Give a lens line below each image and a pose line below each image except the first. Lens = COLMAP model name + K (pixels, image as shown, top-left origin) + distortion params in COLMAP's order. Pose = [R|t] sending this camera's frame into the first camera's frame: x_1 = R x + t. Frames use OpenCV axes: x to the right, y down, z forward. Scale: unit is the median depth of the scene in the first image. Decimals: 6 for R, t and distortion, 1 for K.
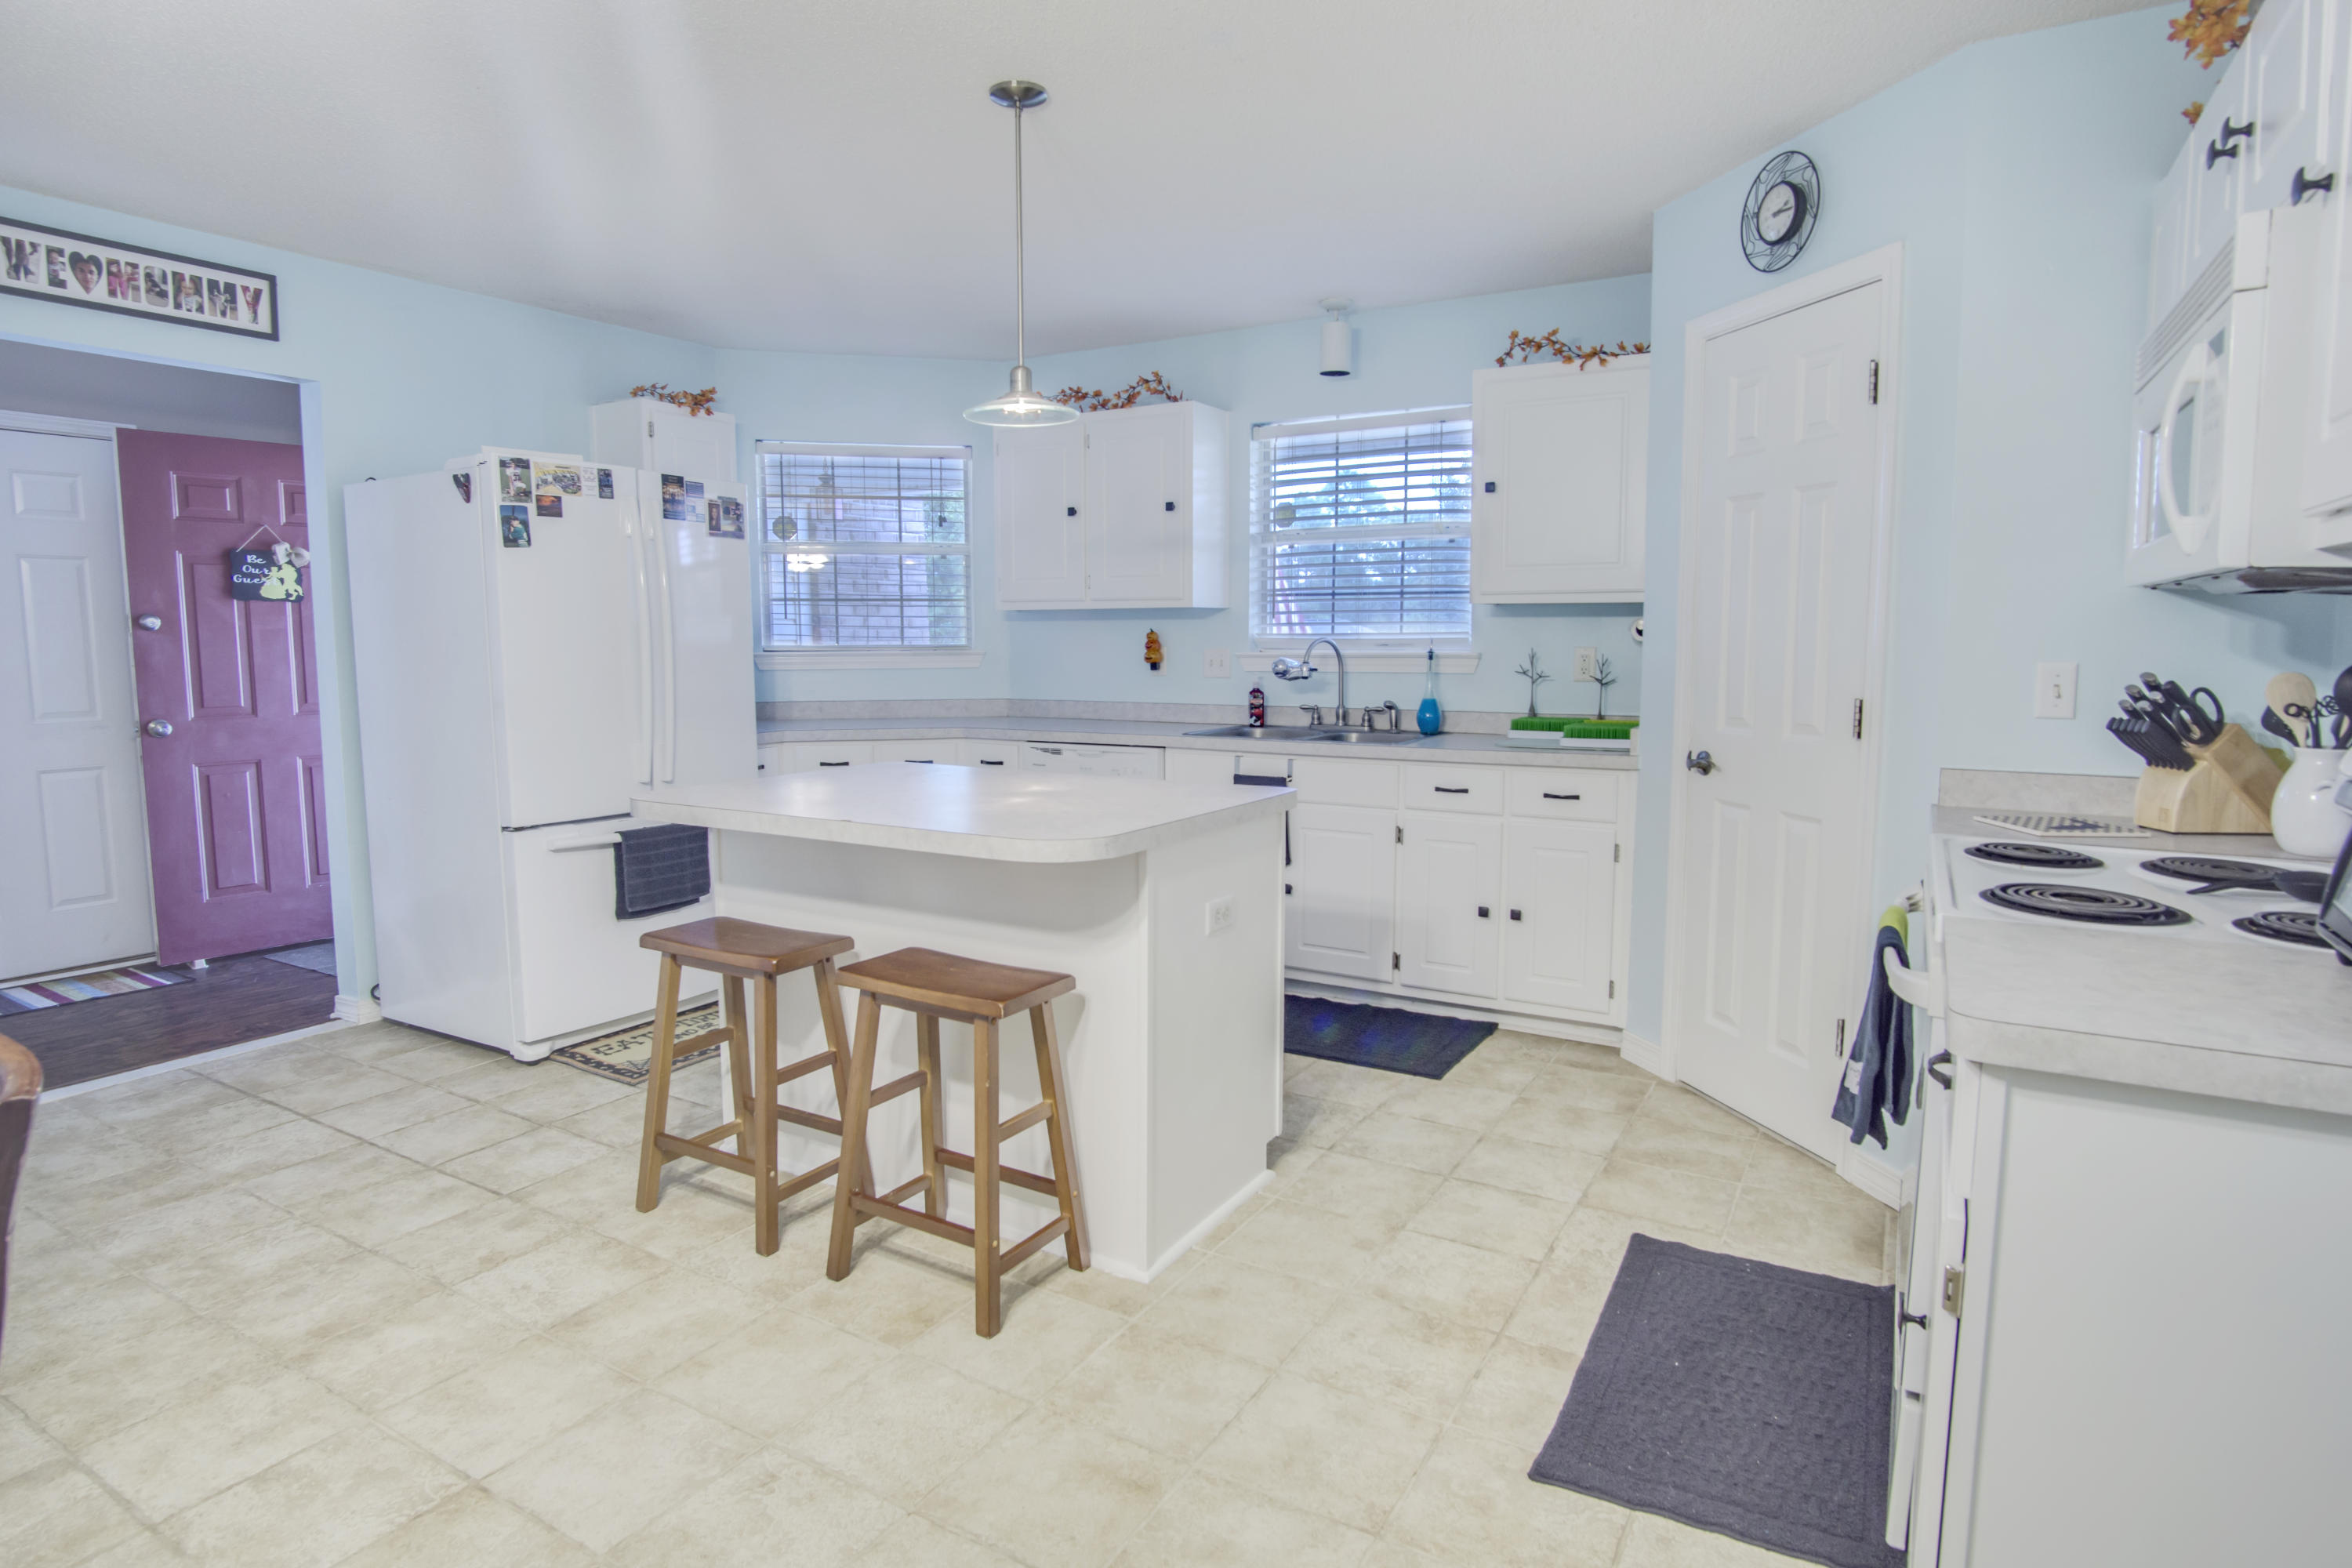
lens RADIAL K [[1252.8, 0, 1168.7], [0, 1252.8, 769.9], [0, 0, 1]] dist [-0.032040, 0.006756]
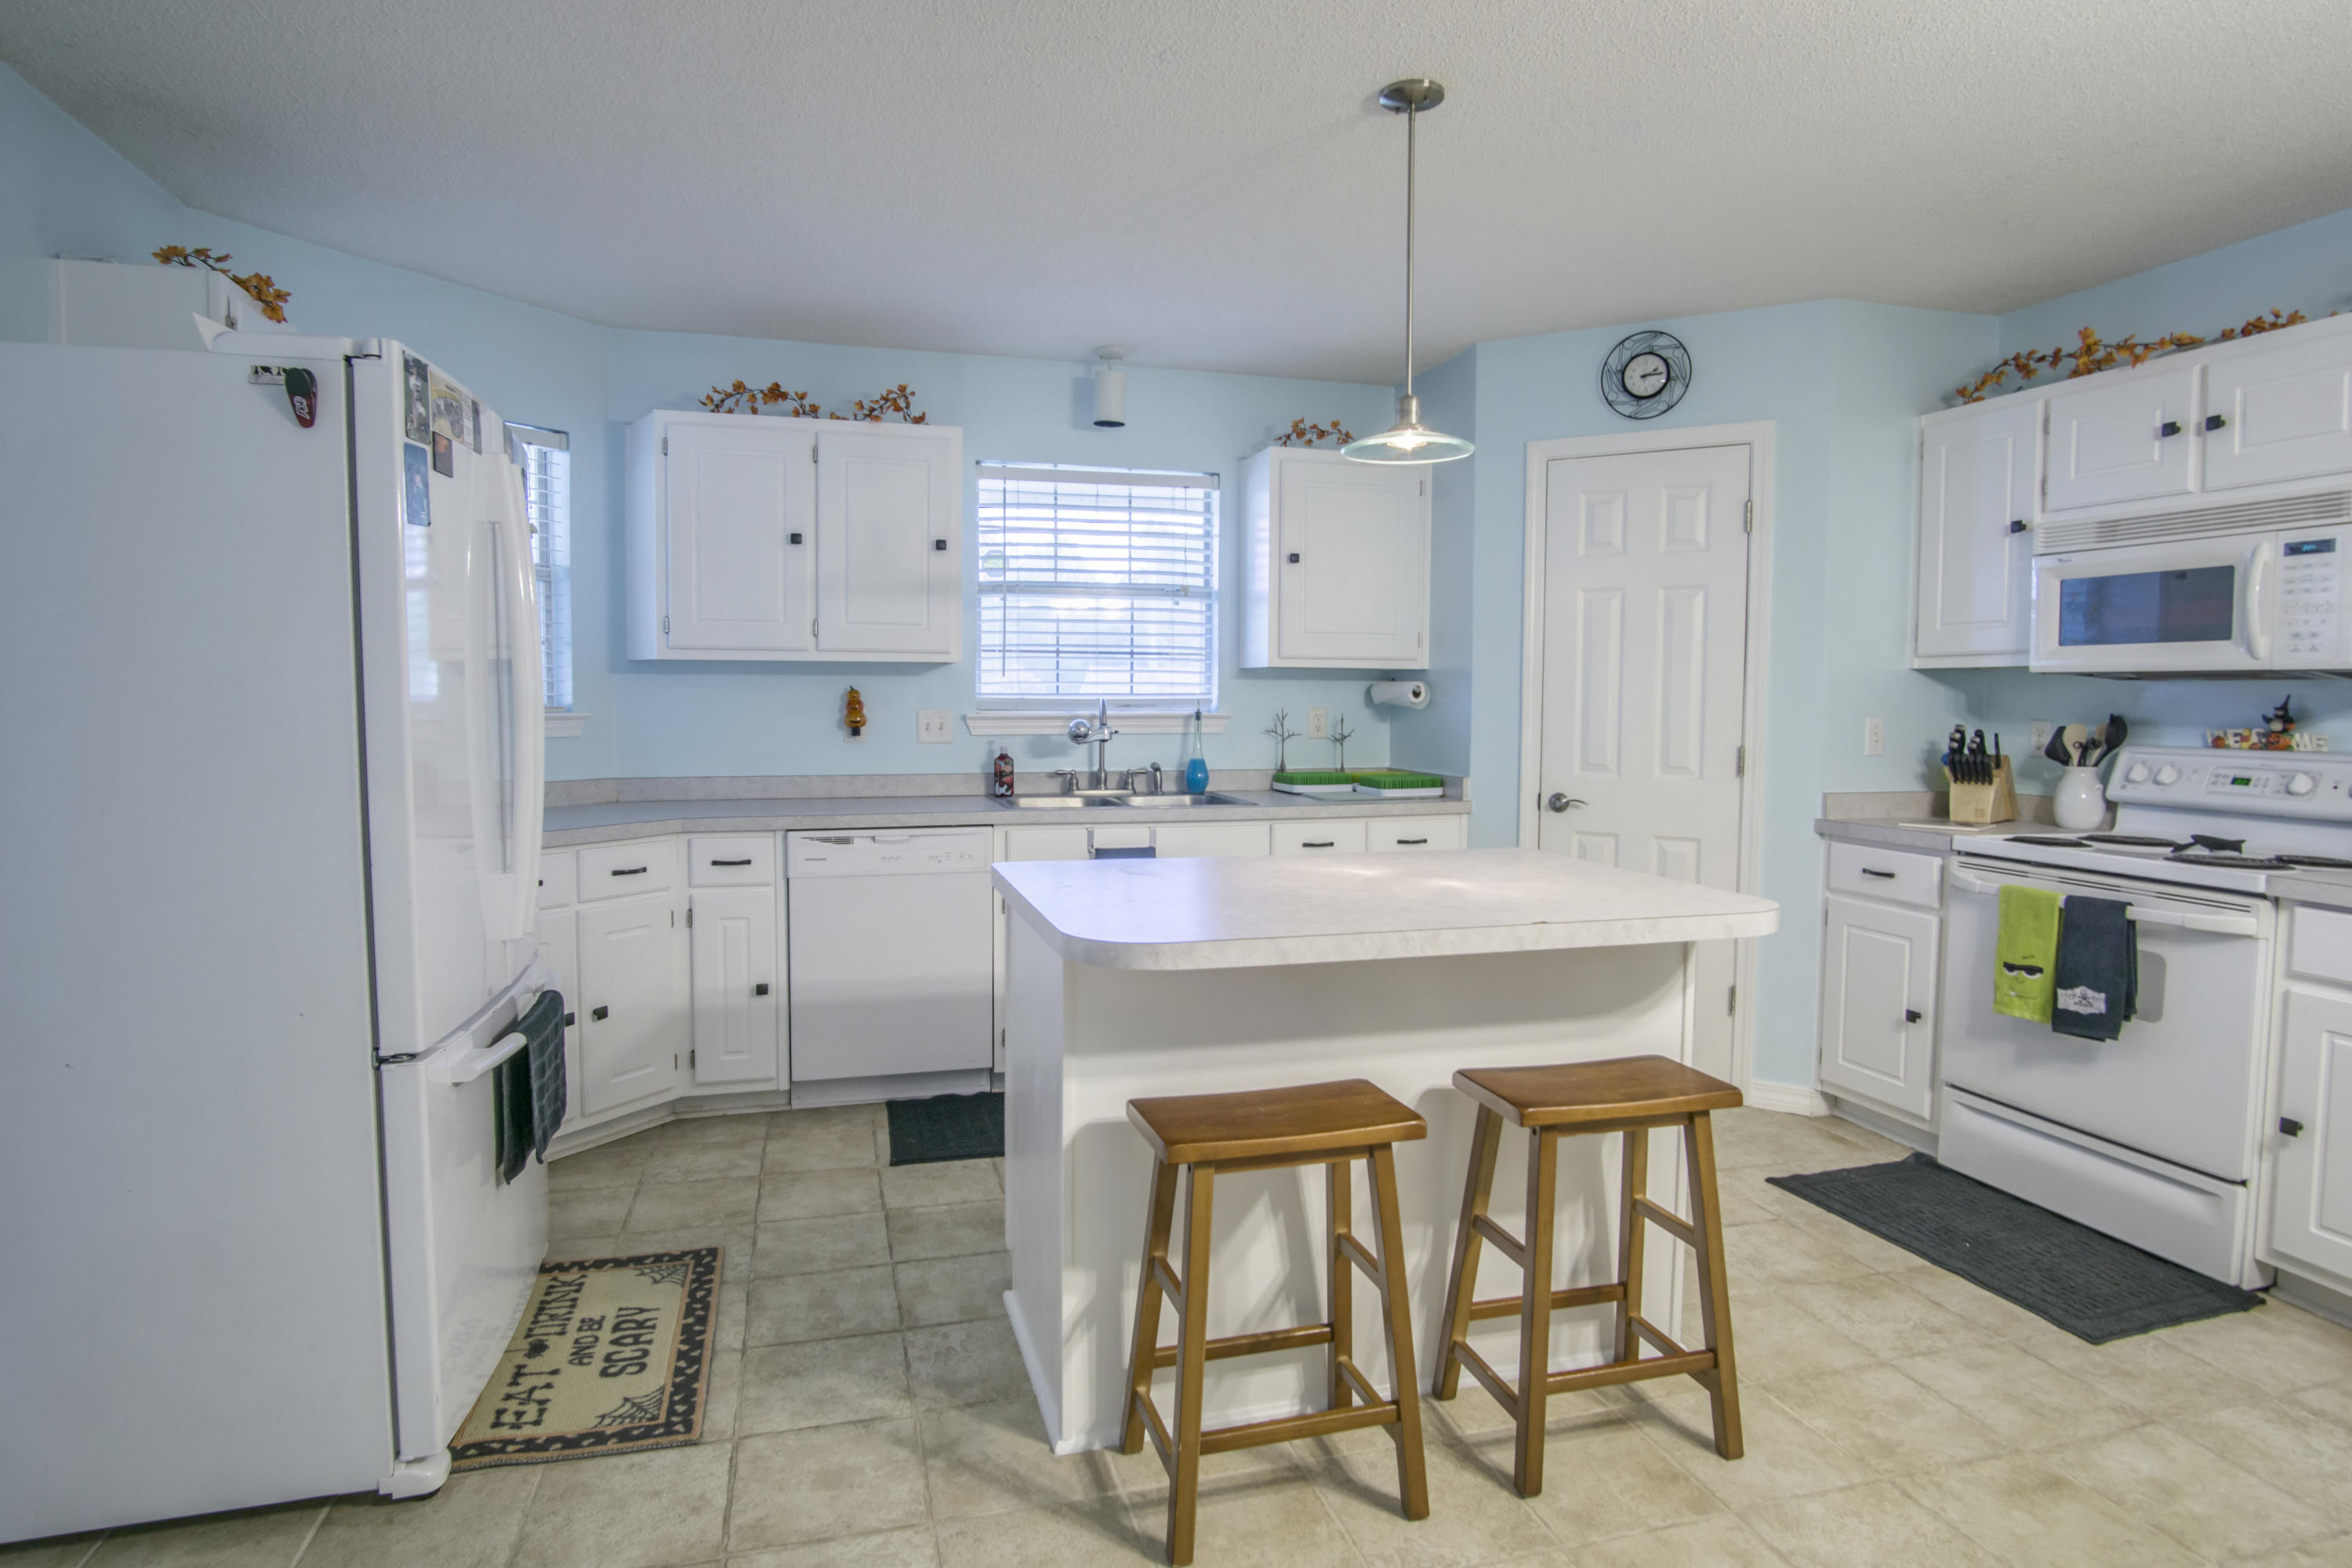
lens RADIAL K [[1252.8, 0, 1160.2], [0, 1252.8, 769.8], [0, 0, 1]] dist [-0.032040, 0.006756]
pose [[0.693346, -0.037304, 0.719639, -0.642554], [0.069752, 0.997444, -0.015499, -0.040794], [-0.717221, 0.060943, 0.694175, 0.380395]]
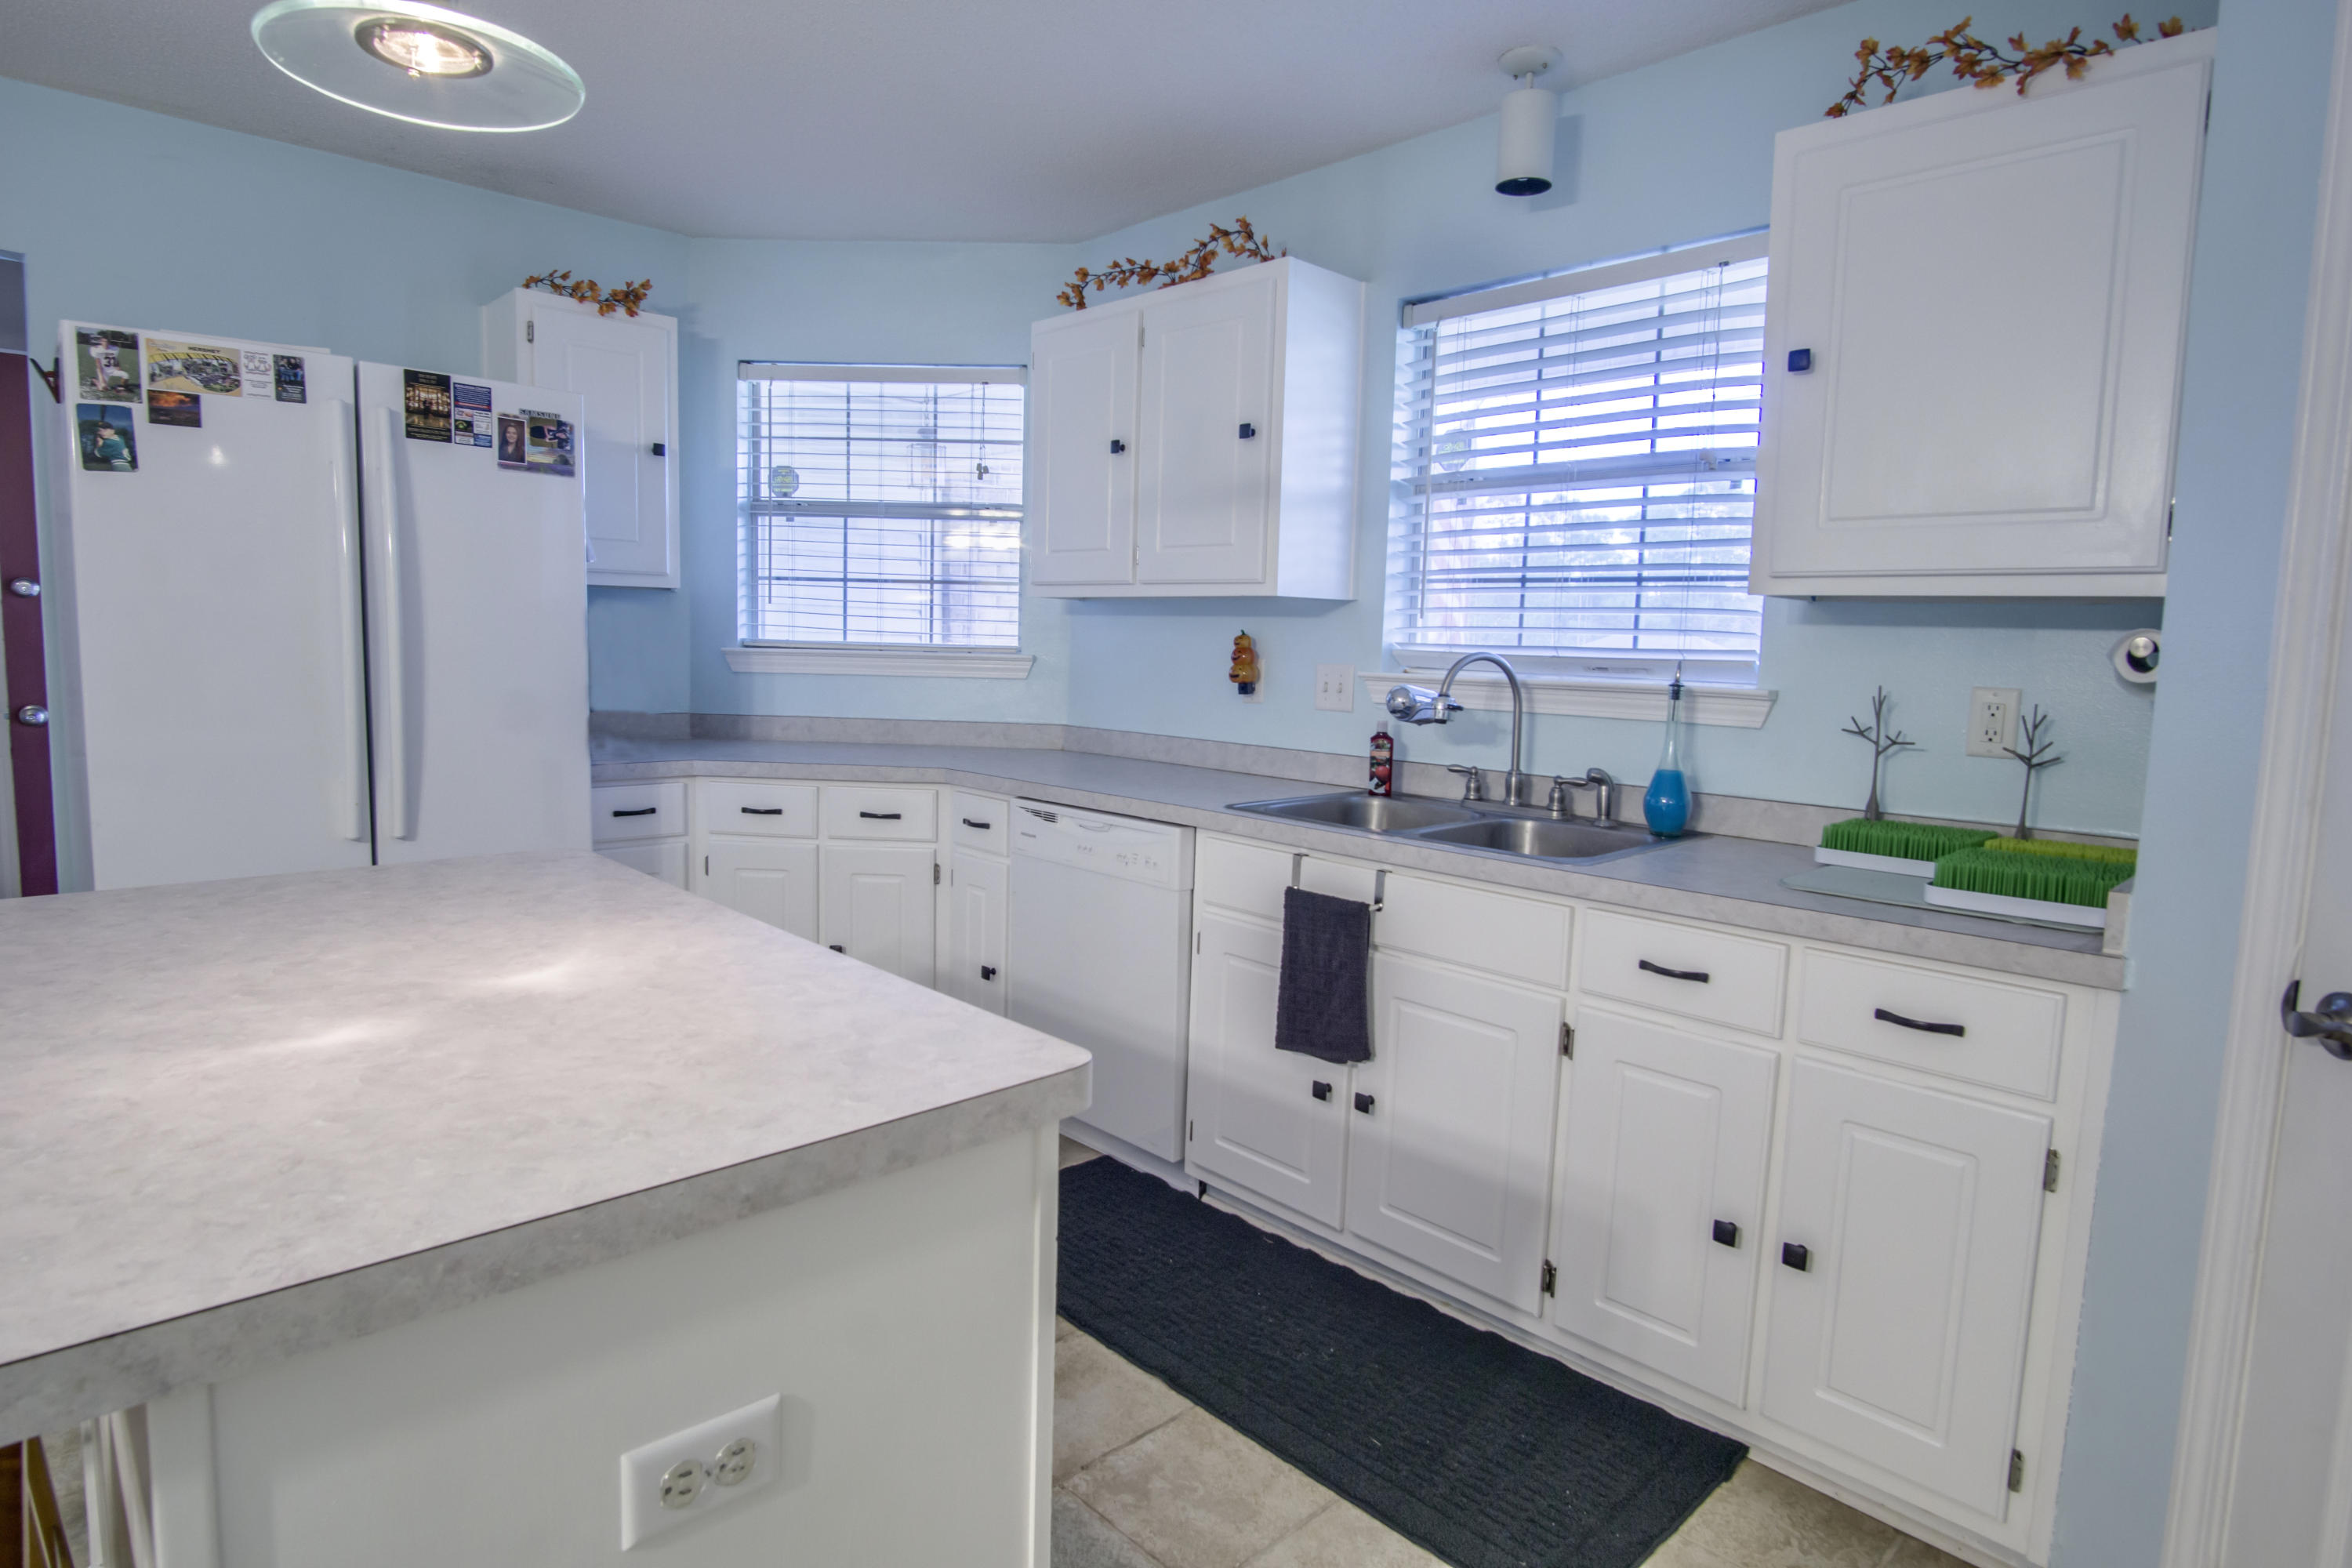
lens RADIAL K [[1252.8, 0, 1159.9], [0, 1252.8, 768.7], [0, 0, 1]] dist [-0.032040, 0.006756]
pose [[0.963428, 0.056737, -0.261893, 0.161787], [-0.058256, 0.998300, 0.001967, -0.054276], [0.261559, 0.013362, 0.965095, 0.494472]]
